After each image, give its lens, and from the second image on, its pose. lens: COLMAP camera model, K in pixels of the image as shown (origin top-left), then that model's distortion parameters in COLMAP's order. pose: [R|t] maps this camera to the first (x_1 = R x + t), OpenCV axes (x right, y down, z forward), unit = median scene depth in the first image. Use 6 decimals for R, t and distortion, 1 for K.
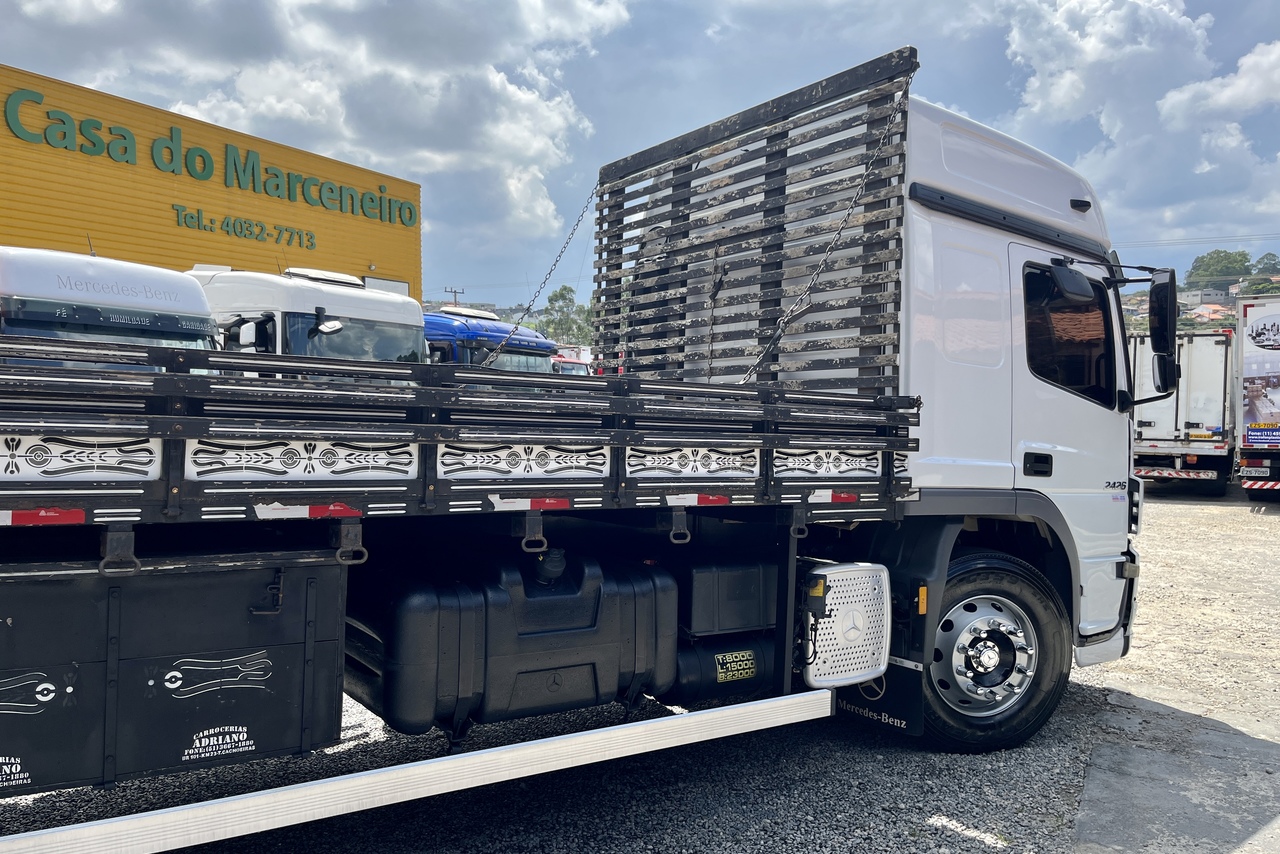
lens RADIAL K [[971.4, 0, 637.5], [0, 971.4, 444.0], [0, 0, 1]] dist [0.011242, -0.000679]
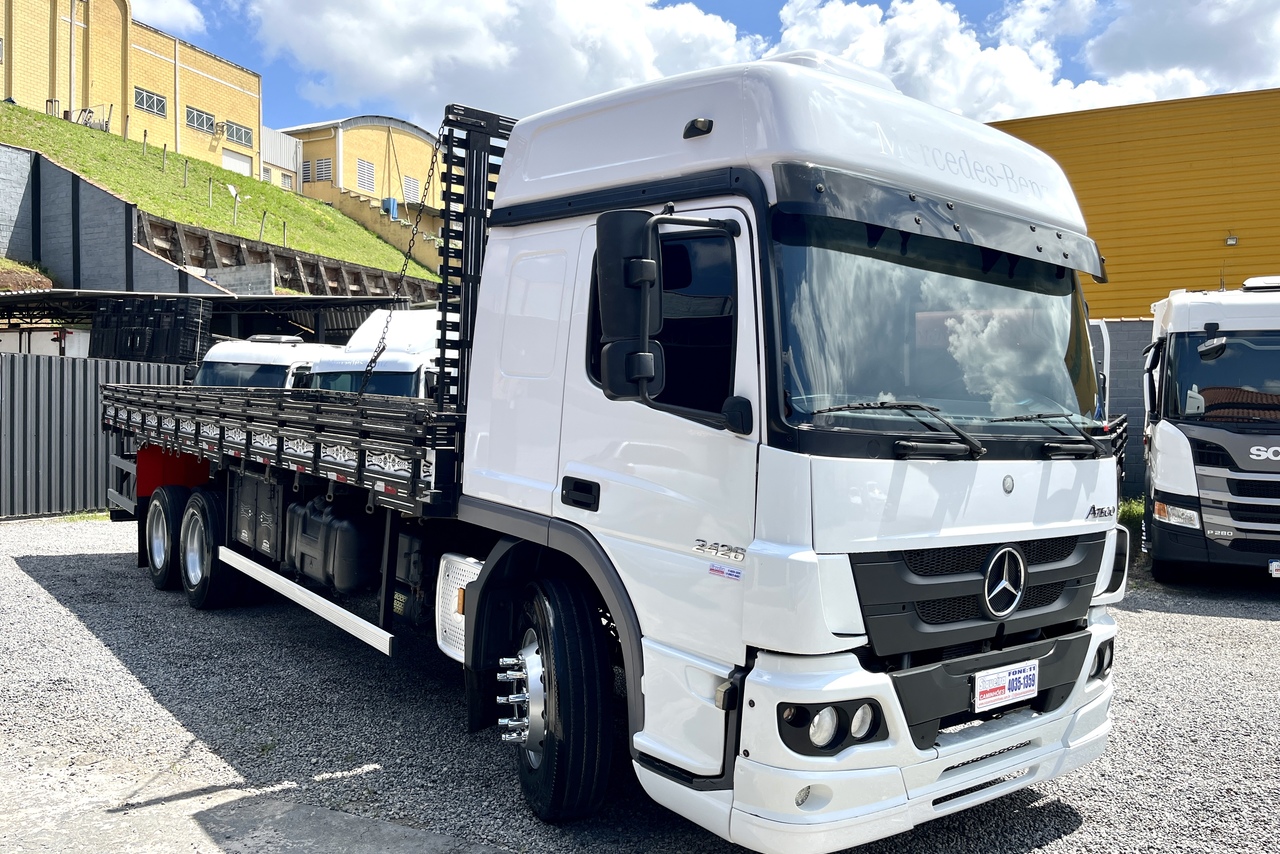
lens RADIAL K [[971.4, 0, 637.5], [0, 971.4, 444.0], [0, 0, 1]] dist [0.011242, -0.000679]
pose [[0.059774, 0.016330, -0.998078, 1.376866], [-0.054287, 0.998440, 0.013084, -0.036898], [0.996735, 0.053401, 0.060567, 1.126695]]
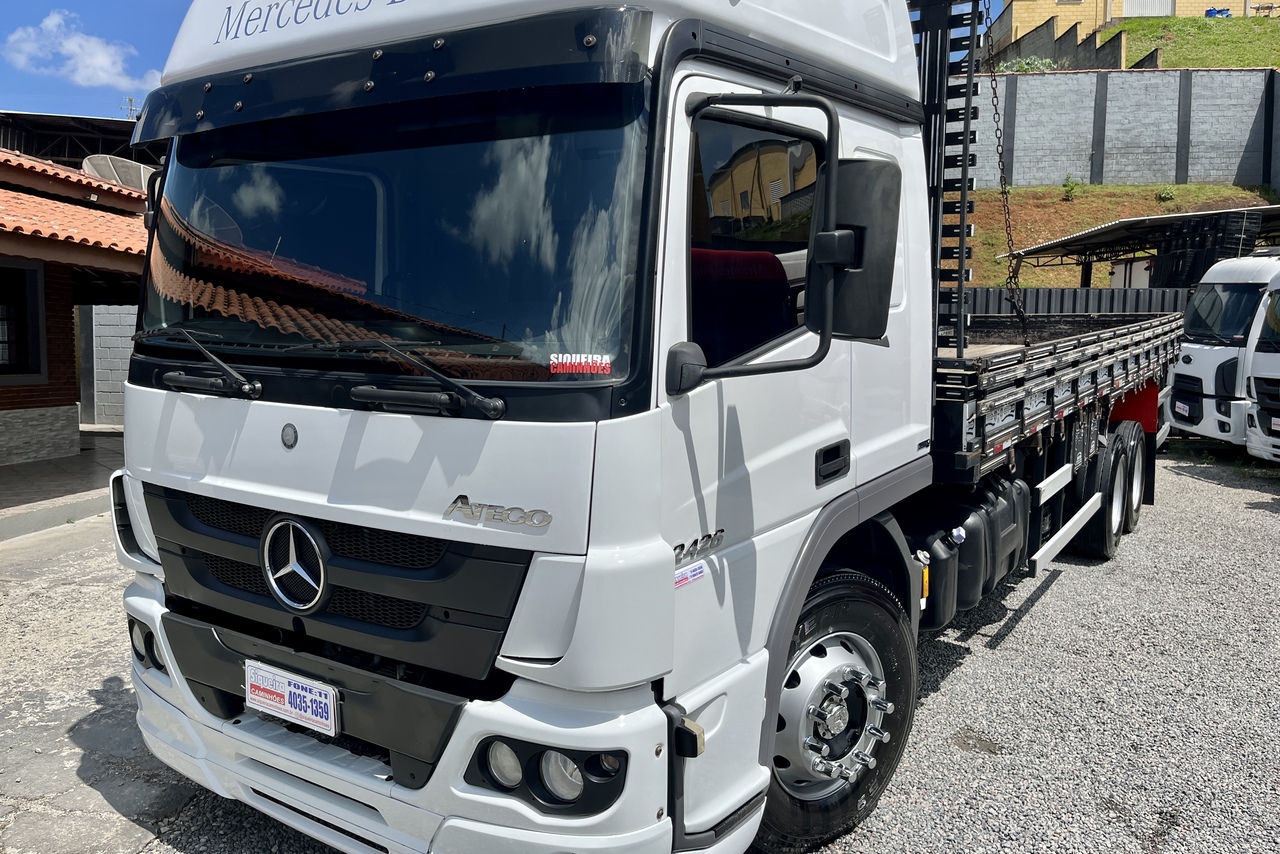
lens RADIAL K [[971.4, 0, 637.5], [0, 971.4, 444.0], [0, 0, 1]] dist [0.011242, -0.000679]
pose [[-0.922264, 0.026601, -0.385645, 0.579141], [-0.032505, 0.988760, 0.145938, -0.103127], [0.385192, 0.147128, -0.911032, 2.173911]]
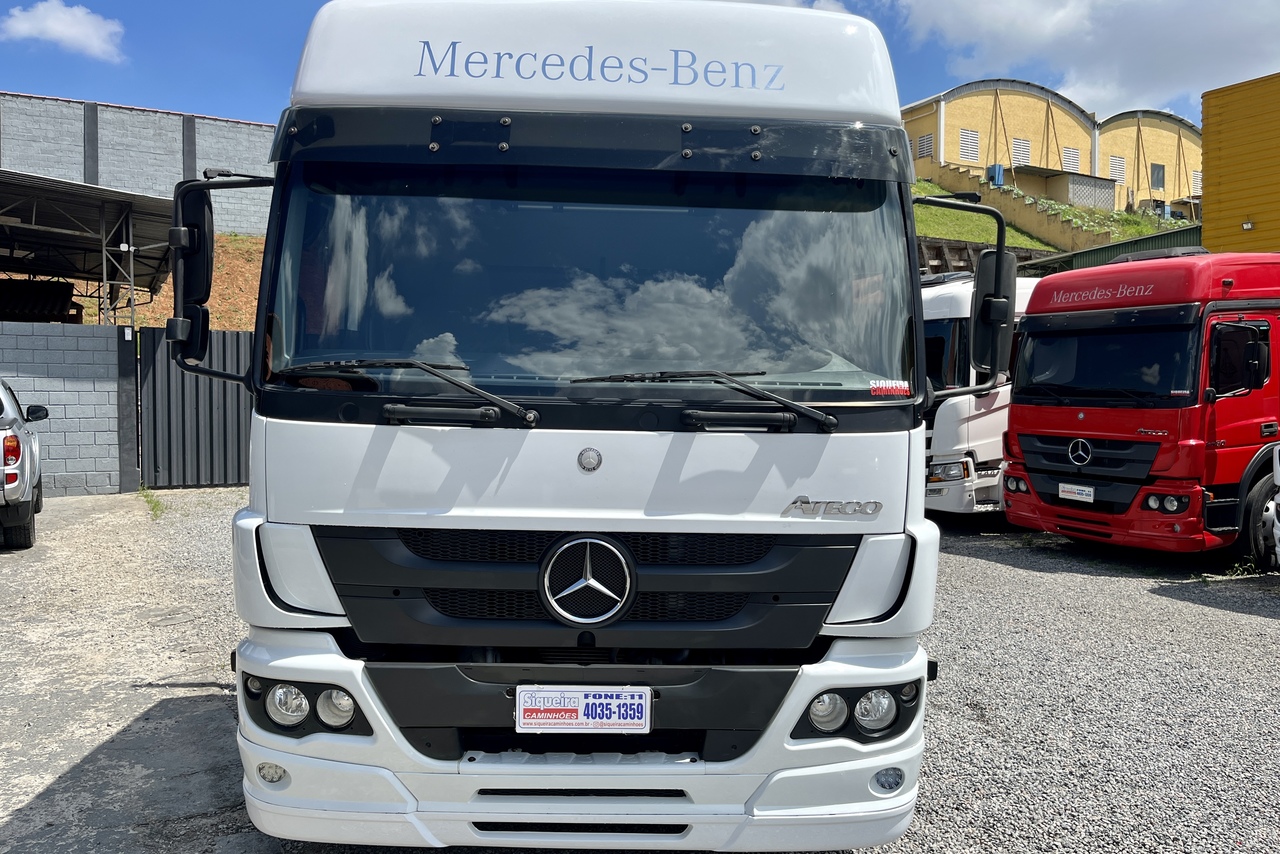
lens RADIAL K [[971.4, 0, 637.5], [0, 971.4, 444.0], [0, 0, 1]] dist [0.011242, -0.000679]
pose [[-0.543661, 0.033061, -0.838653, 1.095121], [-0.045337, 0.996608, 0.068678, -0.067304], [0.838079, 0.075359, -0.540319, 1.900737]]
